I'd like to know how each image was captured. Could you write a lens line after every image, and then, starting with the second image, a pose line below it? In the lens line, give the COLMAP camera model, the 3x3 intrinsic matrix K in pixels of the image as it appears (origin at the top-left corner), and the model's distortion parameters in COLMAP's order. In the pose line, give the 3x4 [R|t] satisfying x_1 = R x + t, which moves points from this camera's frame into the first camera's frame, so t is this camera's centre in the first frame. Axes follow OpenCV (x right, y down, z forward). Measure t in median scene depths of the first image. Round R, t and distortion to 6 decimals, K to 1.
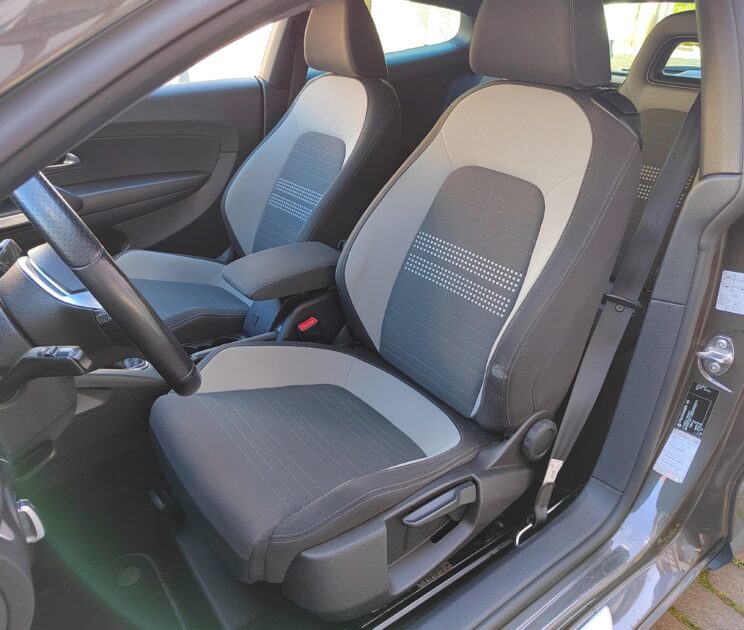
lens RADIAL K [[560.5, 0, 372.4], [0, 560.5, 315.7], [0, 0, 1]] dist [-0.000914, 0.000467]
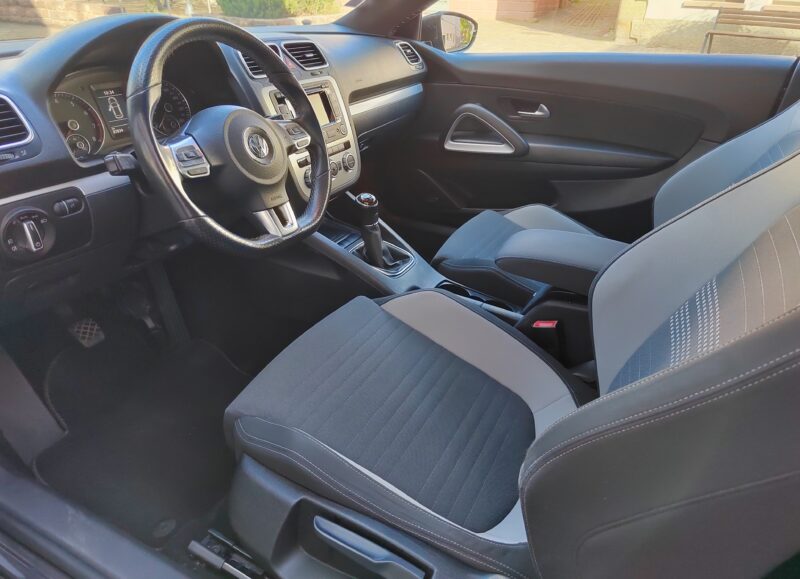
lens RADIAL K [[545.9, 0, 405.5], [0, 545.9, 295.8], [0, 0, 1]] dist [-0.018359, -0.002604]
pose [[0.416800, 0.411198, -0.810675, 0.471962], [-0.434217, 0.873568, 0.219851, -0.117198], [0.798582, 0.260375, 0.542652, 0.436891]]
